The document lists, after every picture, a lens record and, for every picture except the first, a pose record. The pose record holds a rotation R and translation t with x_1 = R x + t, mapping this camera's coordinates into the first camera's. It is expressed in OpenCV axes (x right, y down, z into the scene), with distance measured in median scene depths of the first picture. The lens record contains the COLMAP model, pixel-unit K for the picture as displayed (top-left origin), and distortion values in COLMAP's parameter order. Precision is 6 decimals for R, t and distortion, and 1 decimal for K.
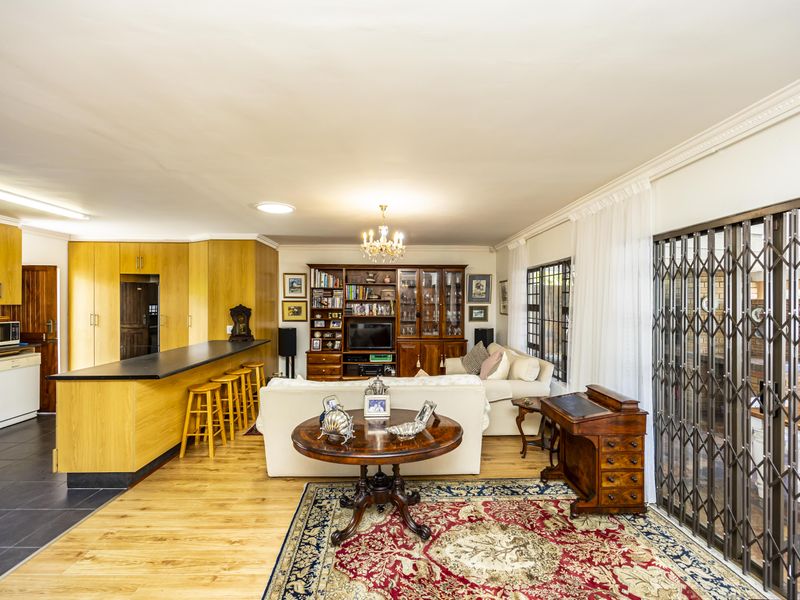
lens RADIAL K [[346.6, 0, 398.1], [0, 346.6, 305.2], [0, 0, 1]] dist [-0.001069, 0.000758]
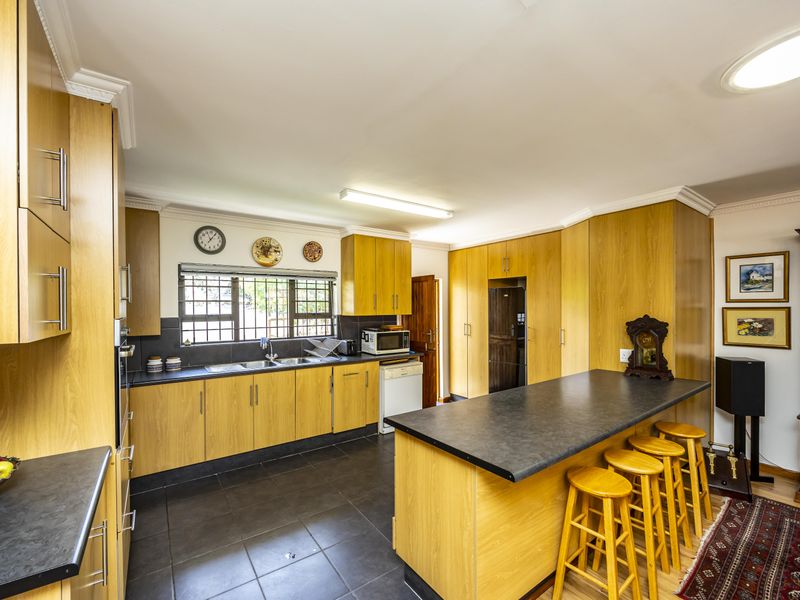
lens RADIAL K [[346.6, 0, 397.5], [0, 346.6, 311.7], [0, 0, 1]] dist [-0.001069, 0.000758]
pose [[0.563852, 0.000684, -0.825876, -0.187064], [0.002736, 0.999993, 0.002696, -0.009948], [0.825871, -0.003780, 0.563846, 0.289733]]
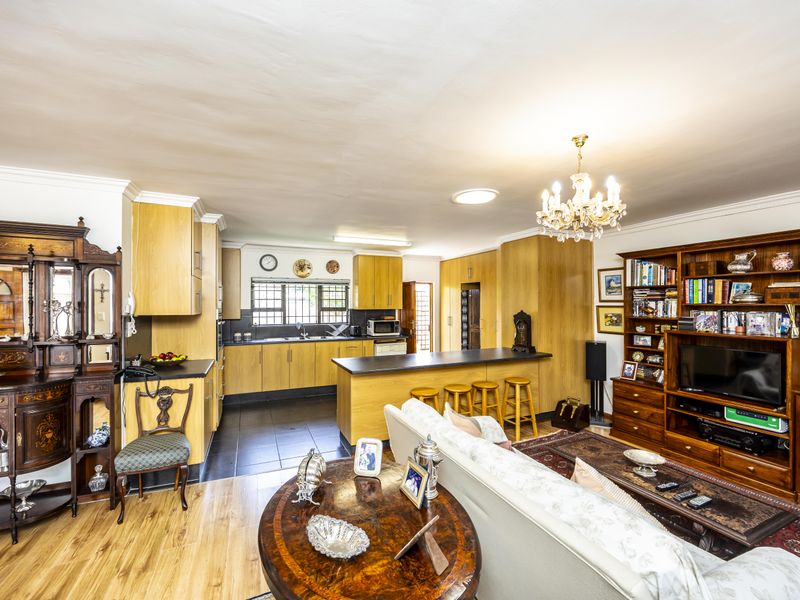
lens RADIAL K [[346.6, 0, 401.0], [0, 346.6, 305.3], [0, 0, 1]] dist [-0.001069, 0.000758]
pose [[0.383907, -0.000286, -0.923372, 0.224843], [-0.005068, 0.999984, -0.002417, -0.010812], [0.923358, 0.005608, 0.383900, 0.332912]]
